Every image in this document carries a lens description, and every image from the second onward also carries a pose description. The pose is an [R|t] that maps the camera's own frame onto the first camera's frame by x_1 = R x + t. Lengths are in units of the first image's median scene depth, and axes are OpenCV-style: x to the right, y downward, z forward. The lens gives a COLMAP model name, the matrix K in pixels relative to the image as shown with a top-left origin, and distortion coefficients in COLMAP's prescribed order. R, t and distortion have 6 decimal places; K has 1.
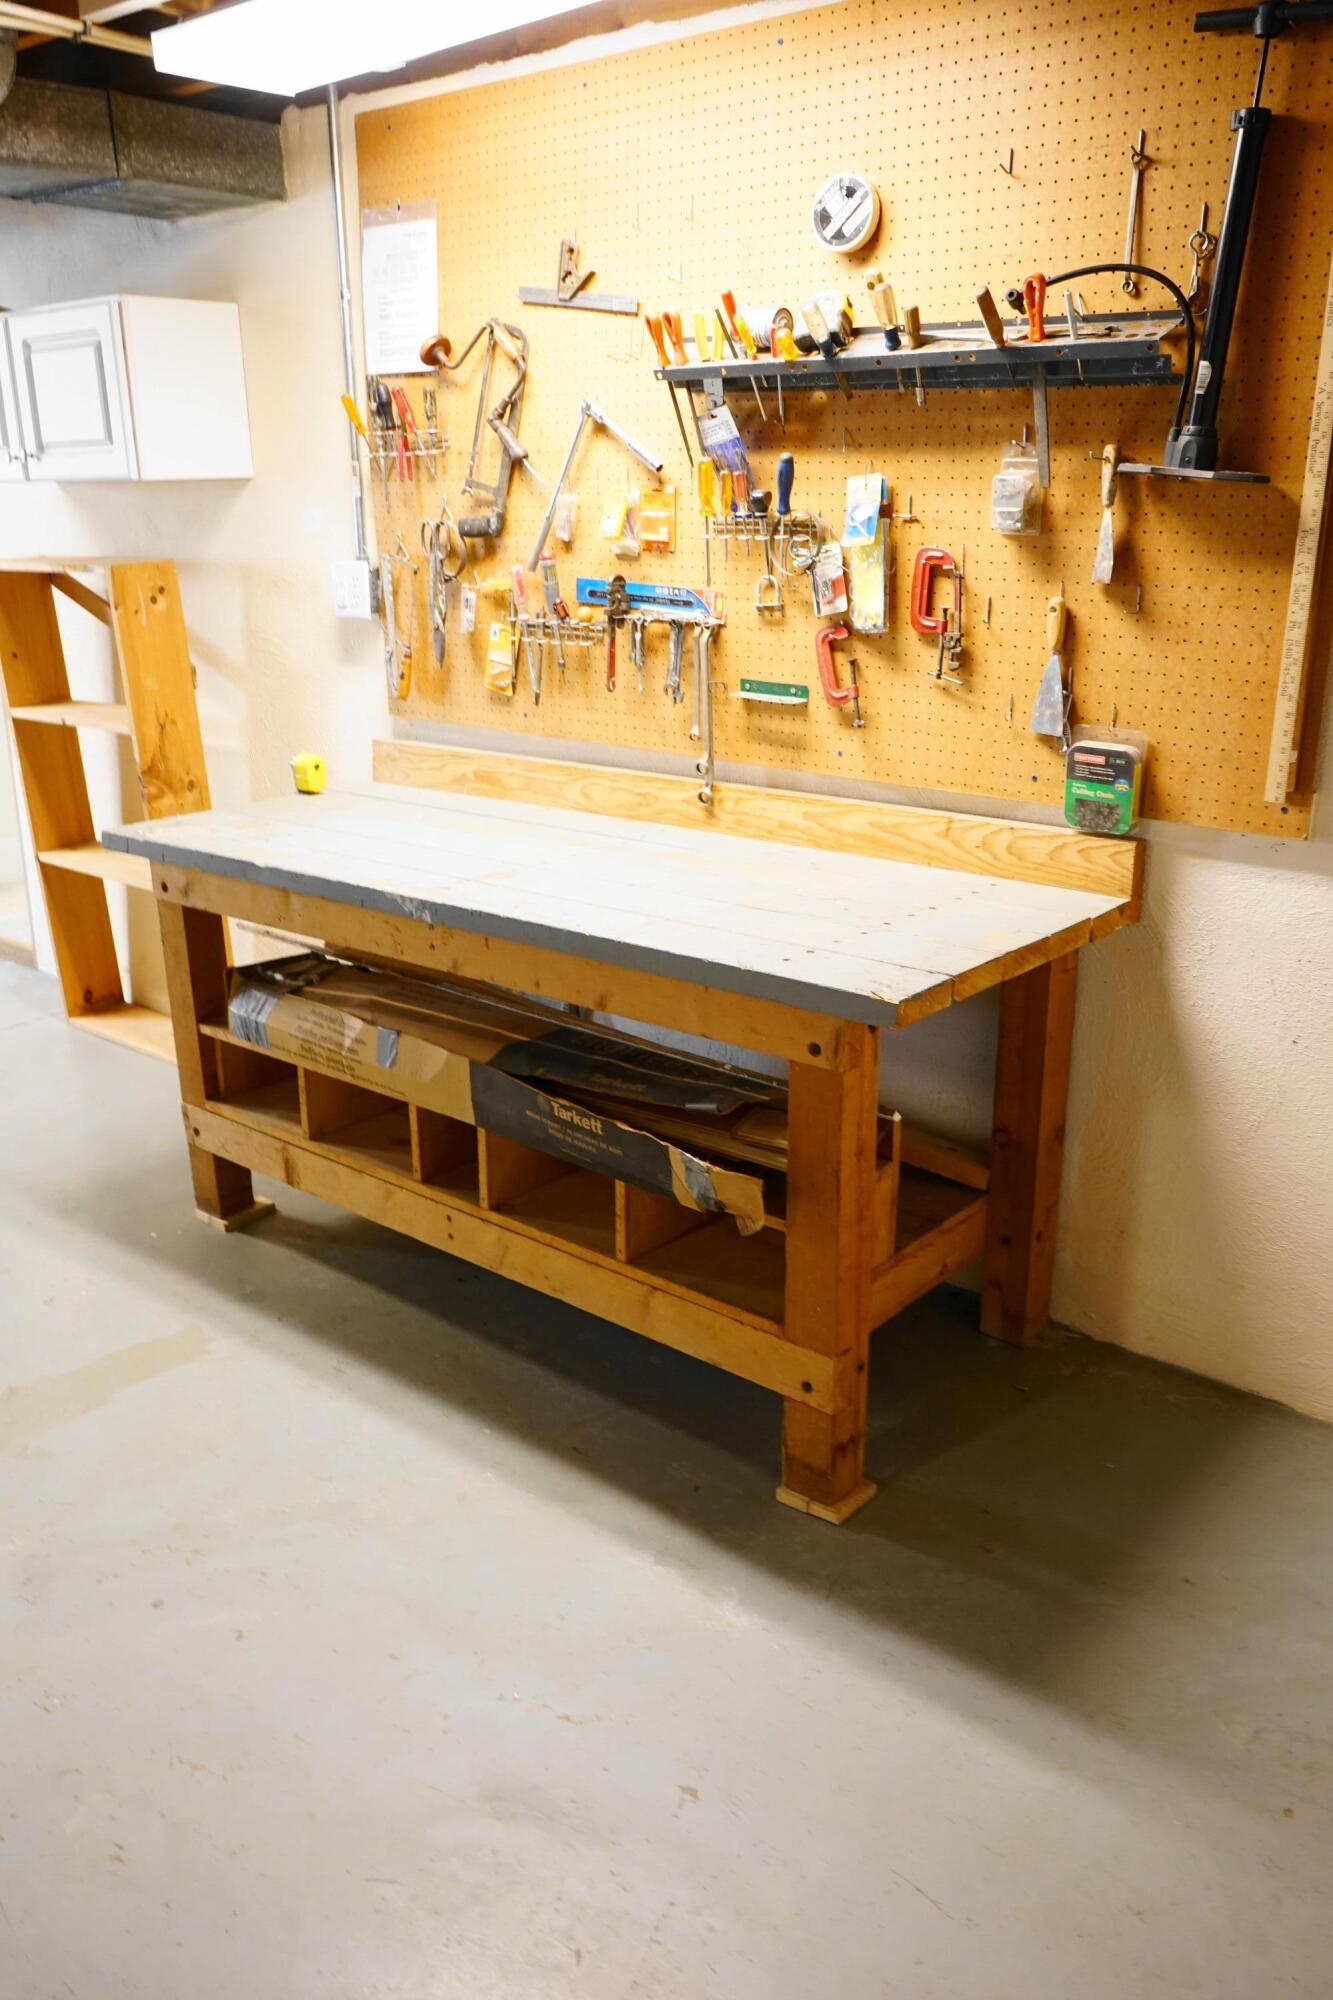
lens RADIAL K [[1588.7, 0, 681.5], [0, 1588.7, 993.1], [0, 0, 1]] dist [-0.019597, 0.016136]
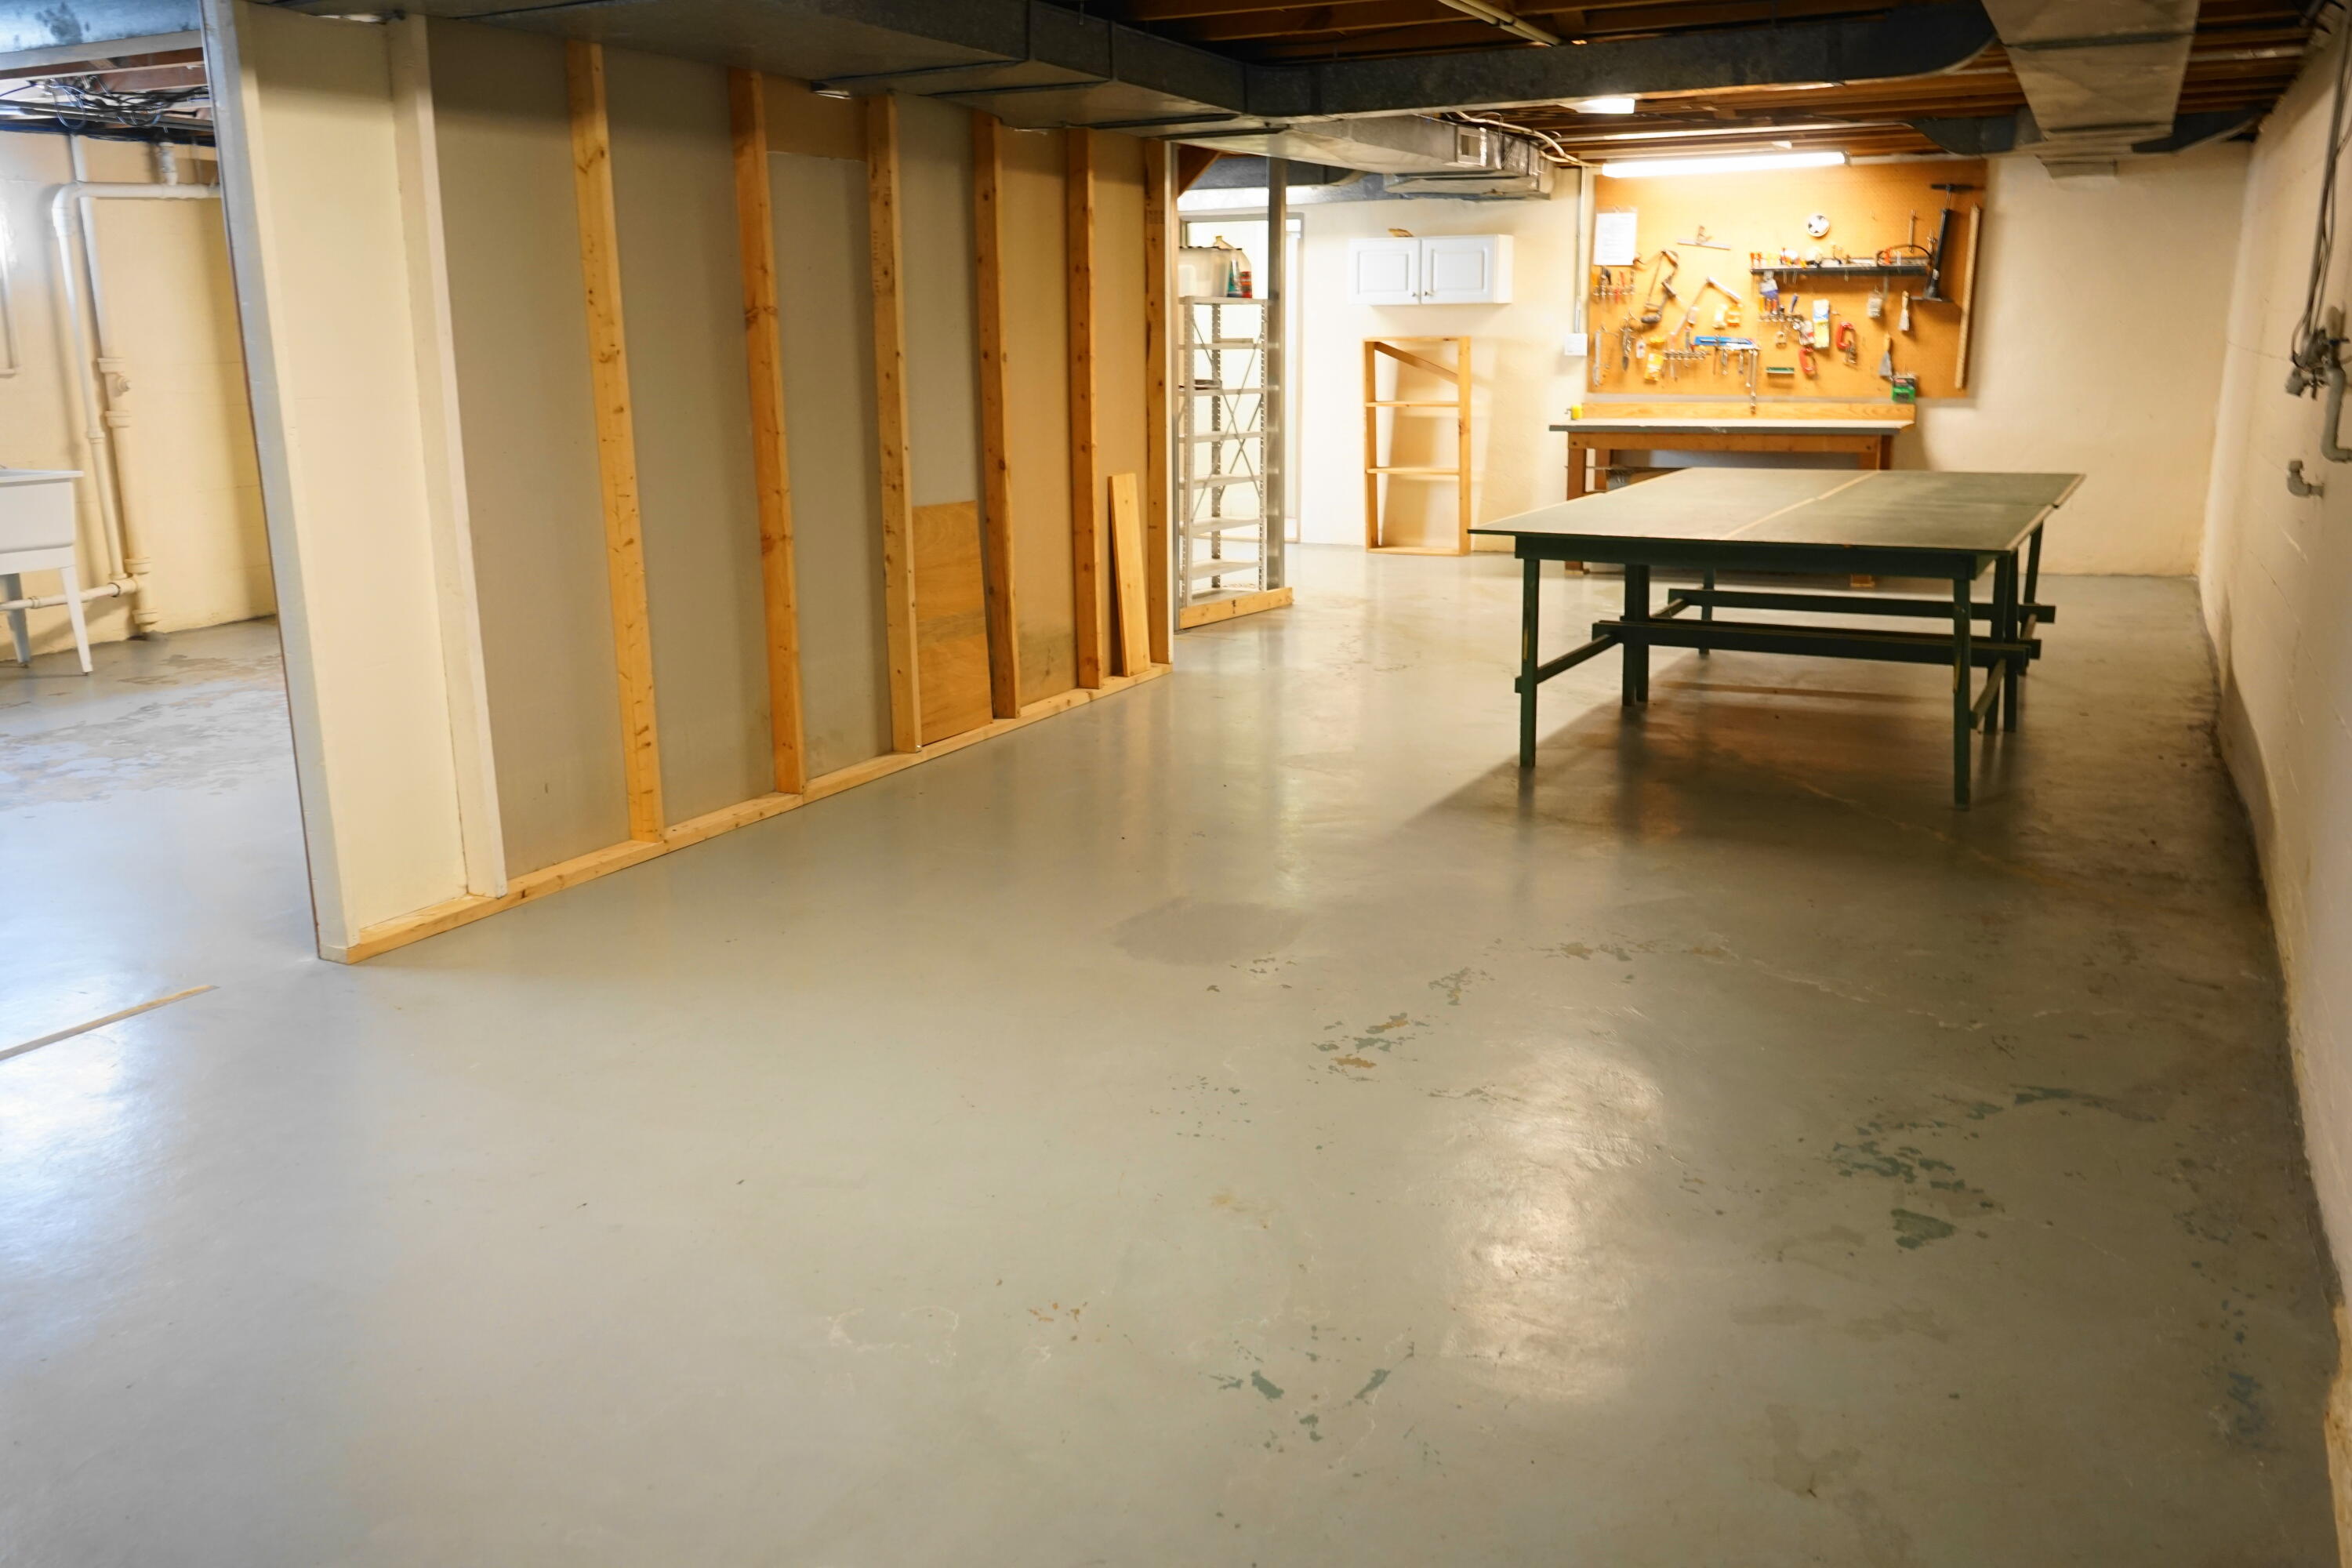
lens RADIAL K [[1868.3, 0, 1150.4], [0, 1868.3, 791.3], [0, 0, 1]] dist [-0.019597, 0.016136]
pose [[0.977006, -0.051206, 0.206970, -2.077792], [0.066292, 0.995574, -0.066621, 0.844018], [-0.202642, 0.078810, 0.976076, -2.389688]]
